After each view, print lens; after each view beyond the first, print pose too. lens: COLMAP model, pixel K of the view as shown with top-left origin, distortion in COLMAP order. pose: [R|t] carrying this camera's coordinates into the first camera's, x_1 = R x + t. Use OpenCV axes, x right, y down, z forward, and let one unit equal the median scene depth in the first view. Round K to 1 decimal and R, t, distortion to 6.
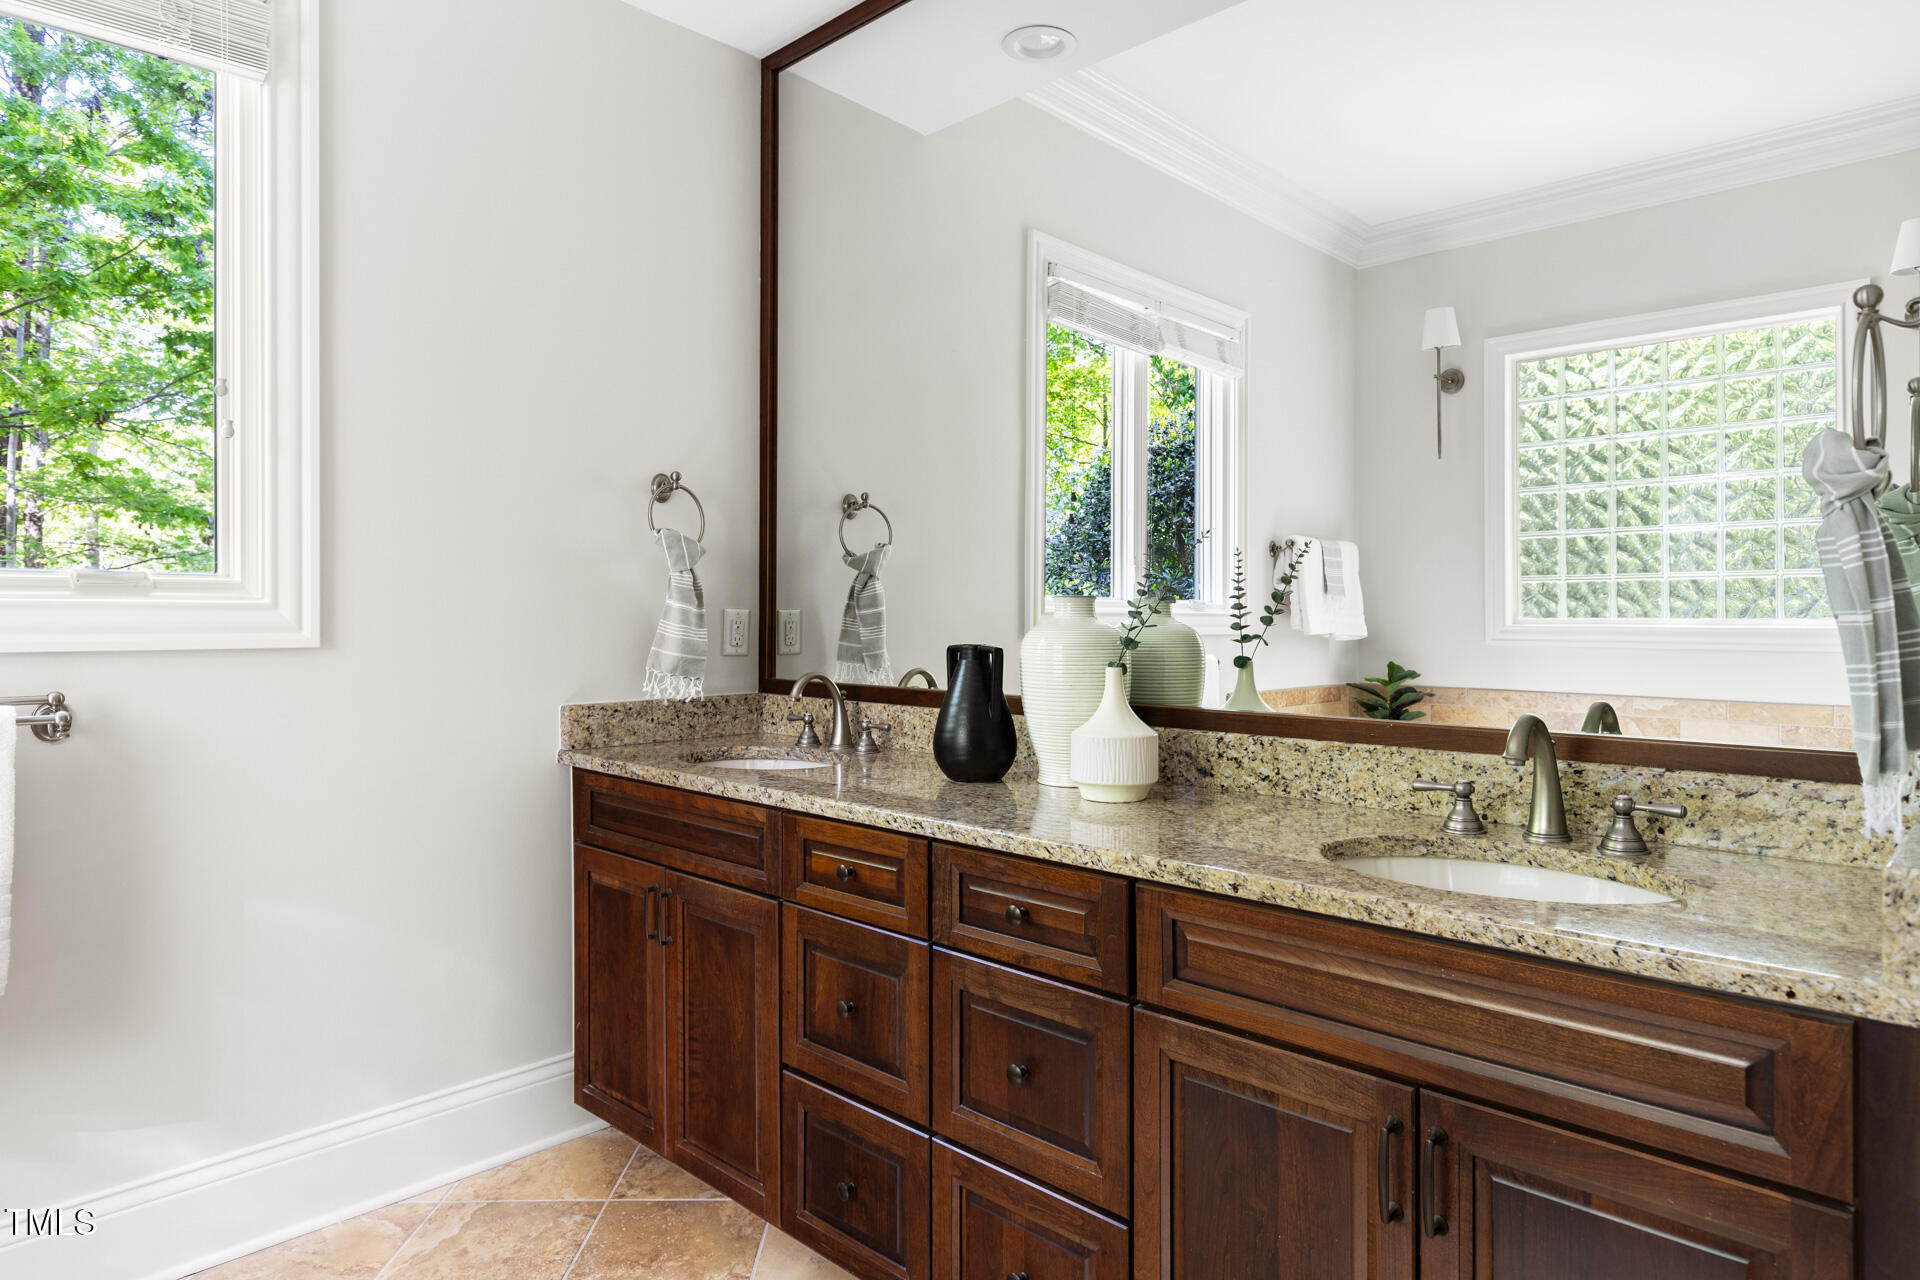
lens RADIAL K [[1144.6, 0, 958.7], [0, 1144.6, 607.0], [0, 0, 1]] dist [0.002405, 0.000217]
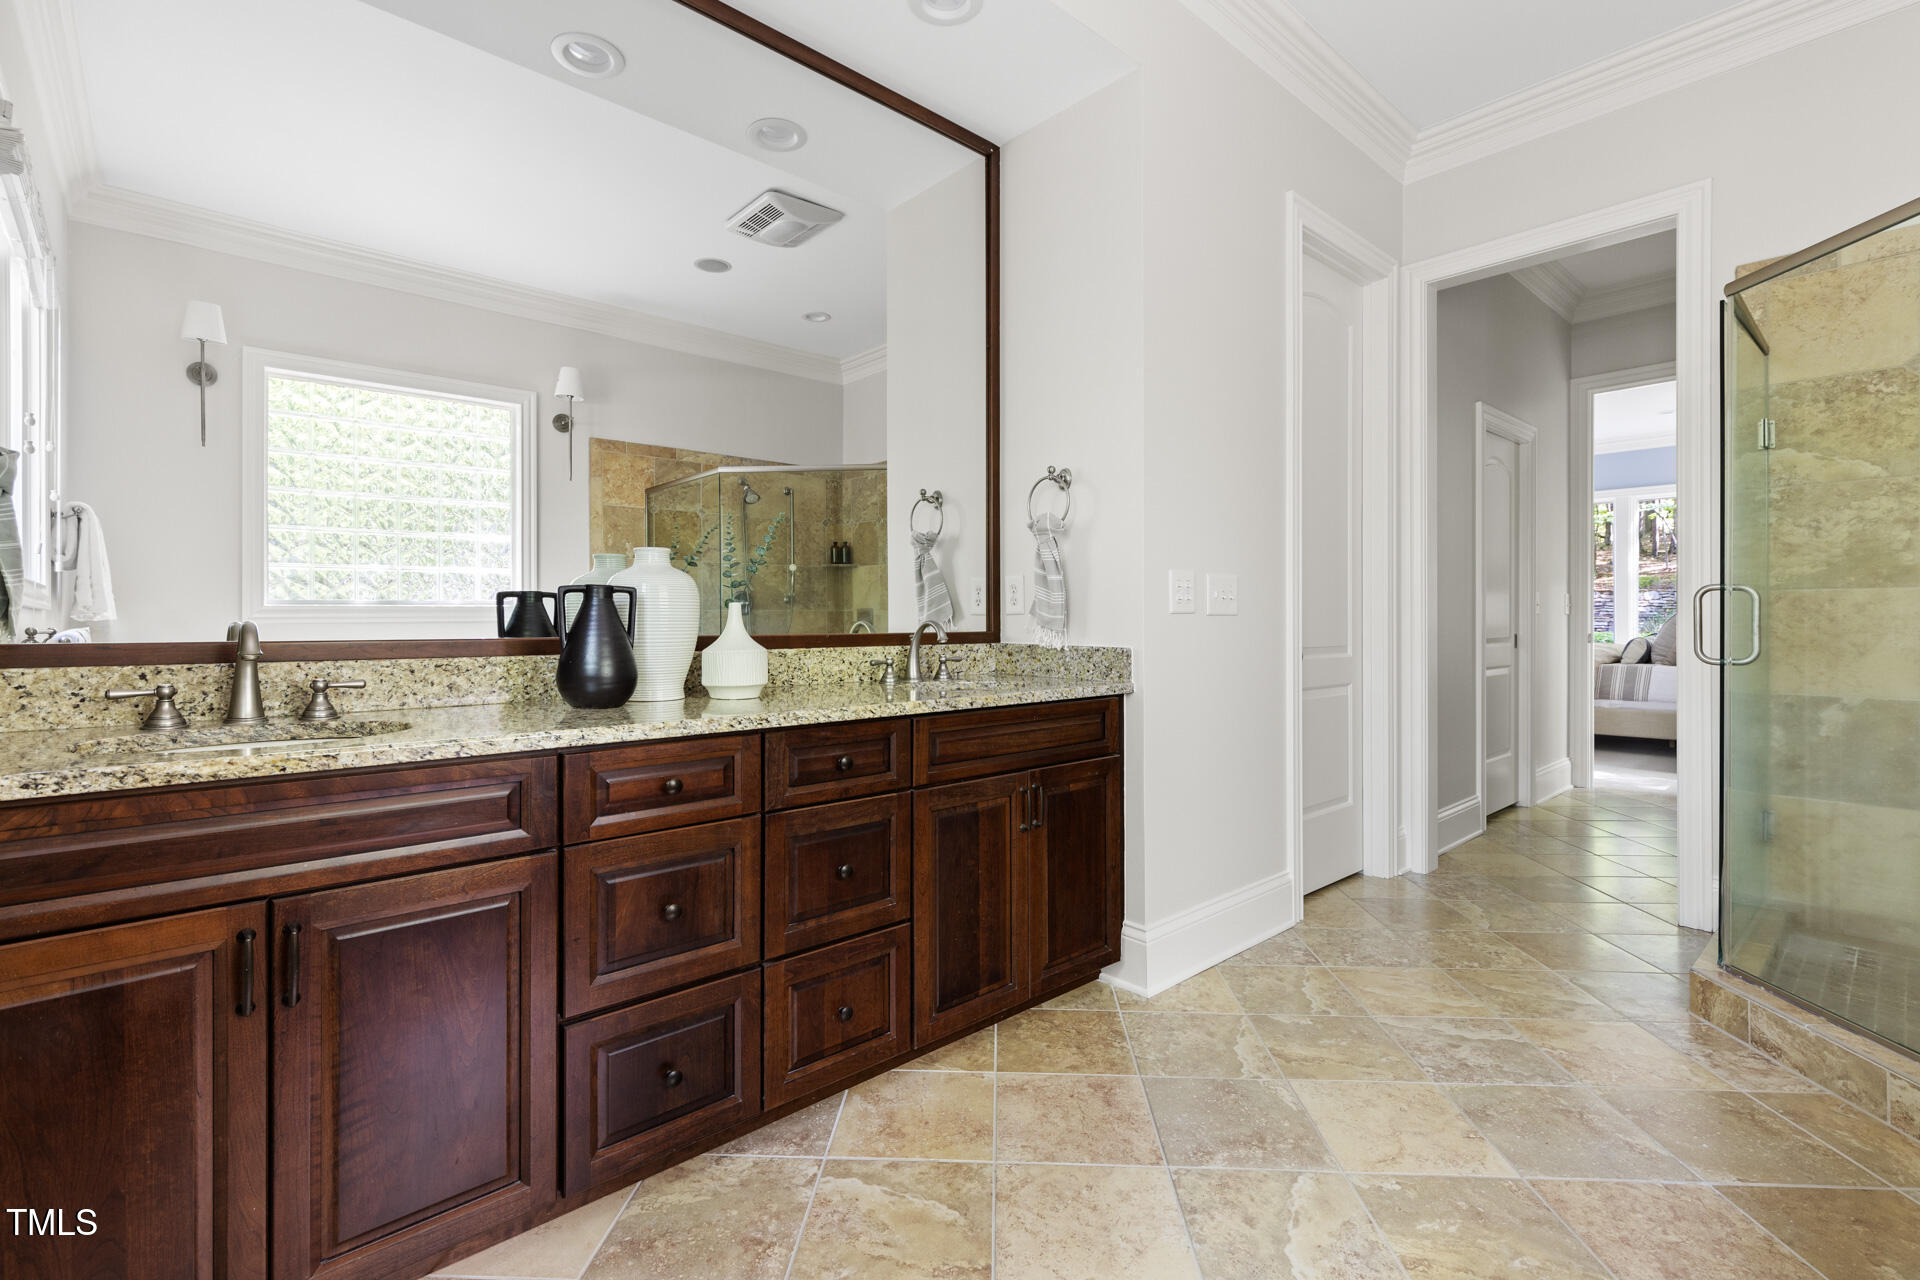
lens RADIAL K [[875.1, 0, 965.4], [0, 875.1, 615.6], [0, 0, 1]] dist [-0.000512, -0.000036]
pose [[0.066489, 0.002219, 0.997785, -0.897531], [-0.003501, 0.999992, -0.001990, 0.069288], [-0.997781, -0.003361, 0.066496, 0.654417]]
